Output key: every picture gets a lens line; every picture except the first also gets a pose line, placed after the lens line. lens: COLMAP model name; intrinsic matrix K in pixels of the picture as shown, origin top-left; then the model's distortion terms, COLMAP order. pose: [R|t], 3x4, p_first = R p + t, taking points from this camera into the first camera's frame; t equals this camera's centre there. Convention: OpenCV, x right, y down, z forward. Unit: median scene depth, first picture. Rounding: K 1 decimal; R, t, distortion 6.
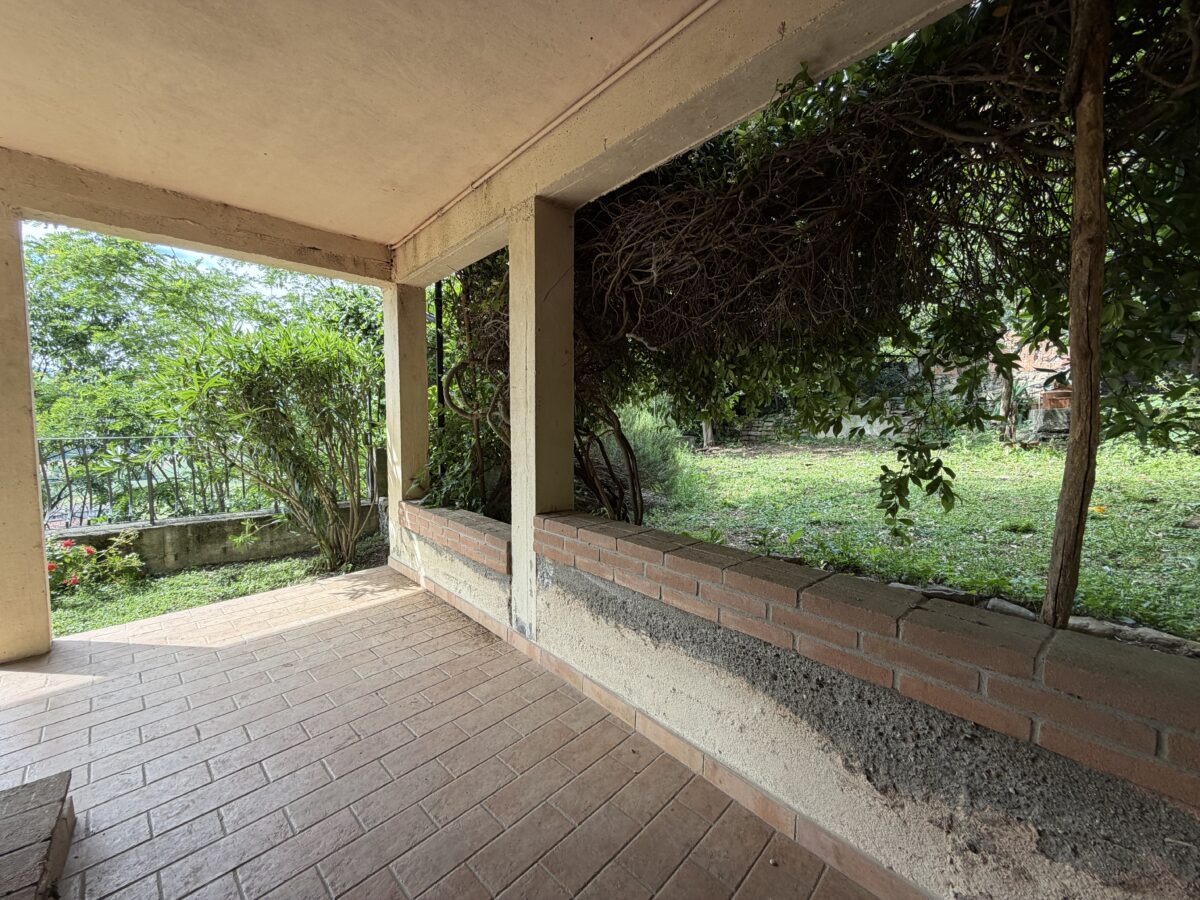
lens RADIAL K [[478.2, 0, 603.6], [0, 478.2, 448.8], [0, 0, 1]] dist [0.000495, -0.000051]
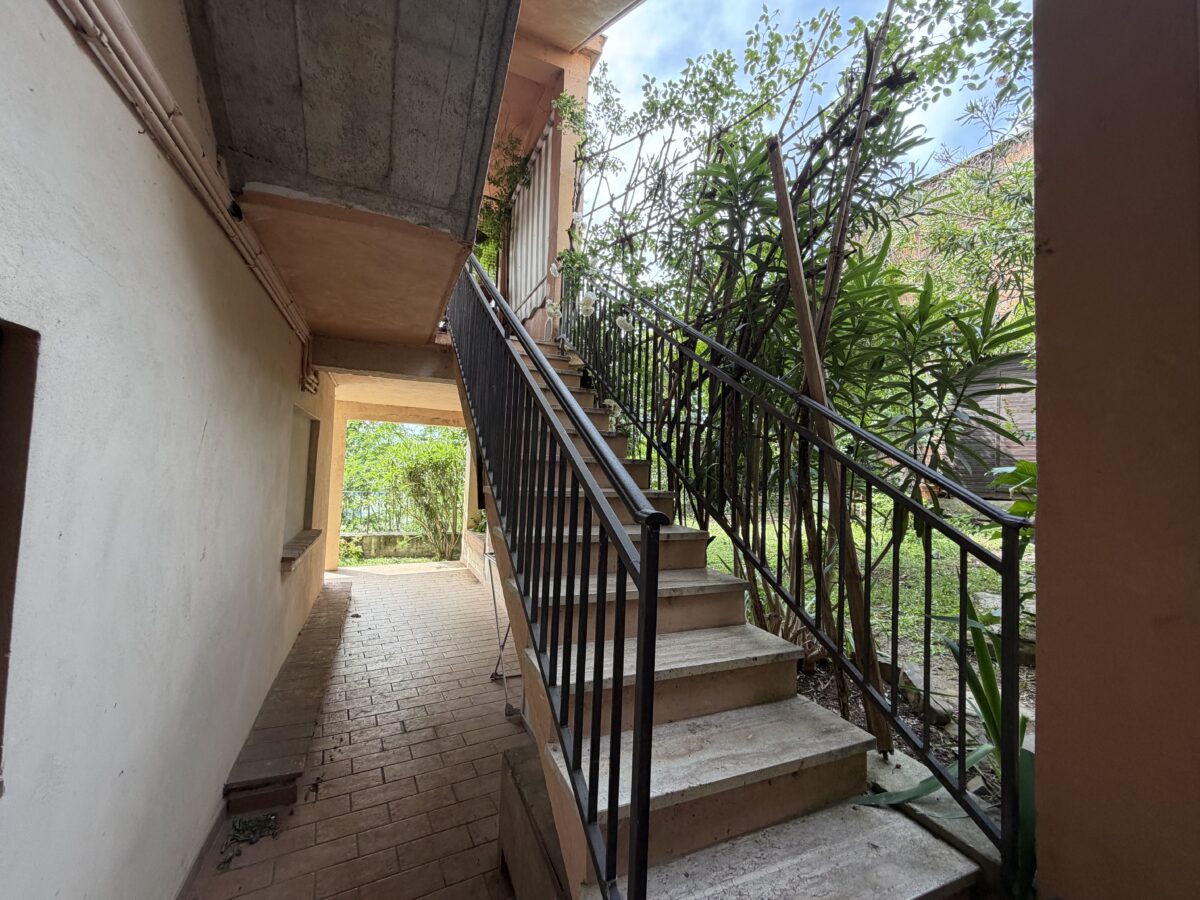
lens RADIAL K [[478.2, 0, 603.6], [0, 478.2, 448.8], [0, 0, 1]] dist [0.000495, -0.000051]
pose [[0.957886, 0.015683, -0.286721, 0.698400], [-0.050602, 0.992100, -0.114787, -0.025512], [0.282656, 0.124461, 0.951113, -0.812712]]
